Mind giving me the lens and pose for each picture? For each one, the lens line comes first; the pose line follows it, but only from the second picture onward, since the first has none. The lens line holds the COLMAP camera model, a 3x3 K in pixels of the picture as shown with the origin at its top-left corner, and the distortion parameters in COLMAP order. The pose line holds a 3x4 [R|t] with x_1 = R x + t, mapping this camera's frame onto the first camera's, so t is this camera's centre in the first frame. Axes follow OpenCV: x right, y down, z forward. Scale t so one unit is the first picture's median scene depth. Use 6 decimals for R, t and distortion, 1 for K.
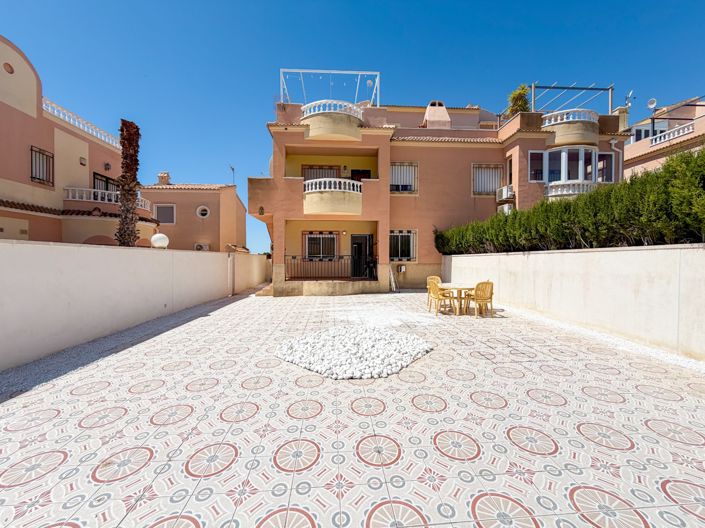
lens RADIAL K [[280.2, 0, 352.5], [0, 280.2, 264.0], [0, 0, 1]] dist [0.000207, 0.000158]
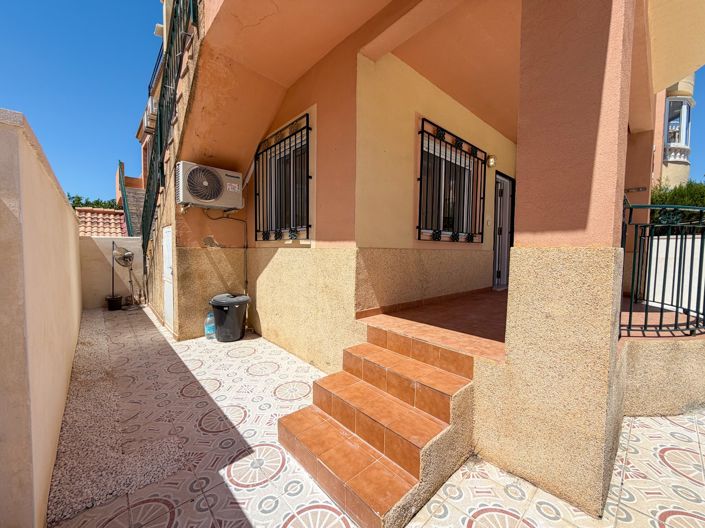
lens RADIAL K [[286.3, 0, 345.9], [0, 286.3, 261.7], [0, 0, 1]] dist [0.009592, -0.000003]
pose [[0.785825, -0.008557, 0.618390, -0.437154], [0.004617, 0.999958, 0.007969, 0.006768], [-0.618432, -0.003407, 0.785831, 0.962984]]
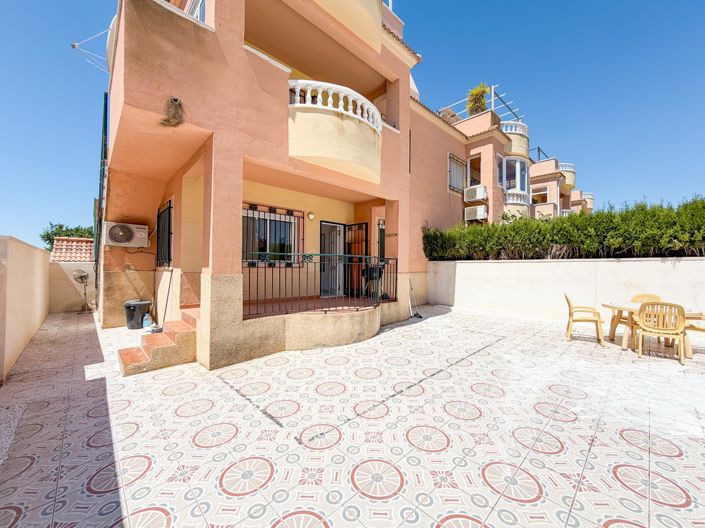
lens RADIAL K [[288.6, 0, 351.0], [0, 288.6, 261.8], [0, 0, 1]] dist [0.002543, 0.000404]
pose [[0.770543, 0.024542, 0.636916, -0.371438], [0.009365, 0.998715, -0.049813, 0.005820], [-0.637320, 0.044347, 0.769323, 0.605799]]
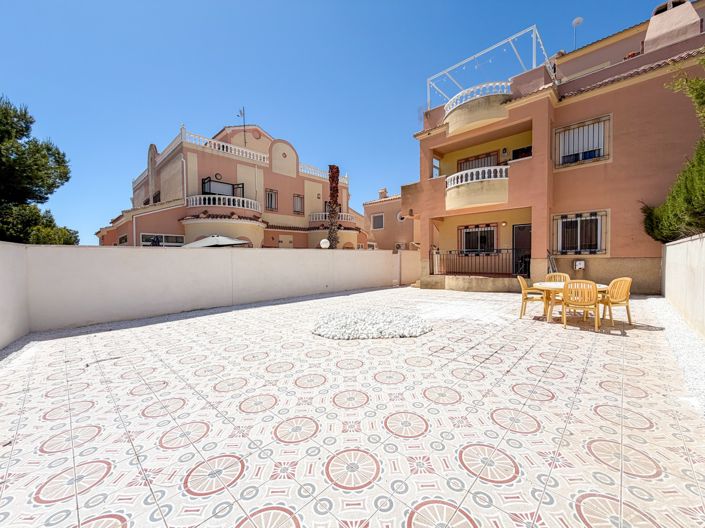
lens RADIAL K [[281.9, 0, 352.5], [0, 281.9, 264.0], [0, 0, 1]] dist [0.000310, 0.000126]
pose [[0.675492, 0.007360, -0.737331, 0.356832], [0.000840, 0.999942, 0.010750, 0.007201], [0.737367, -0.007881, 0.675446, 0.042880]]
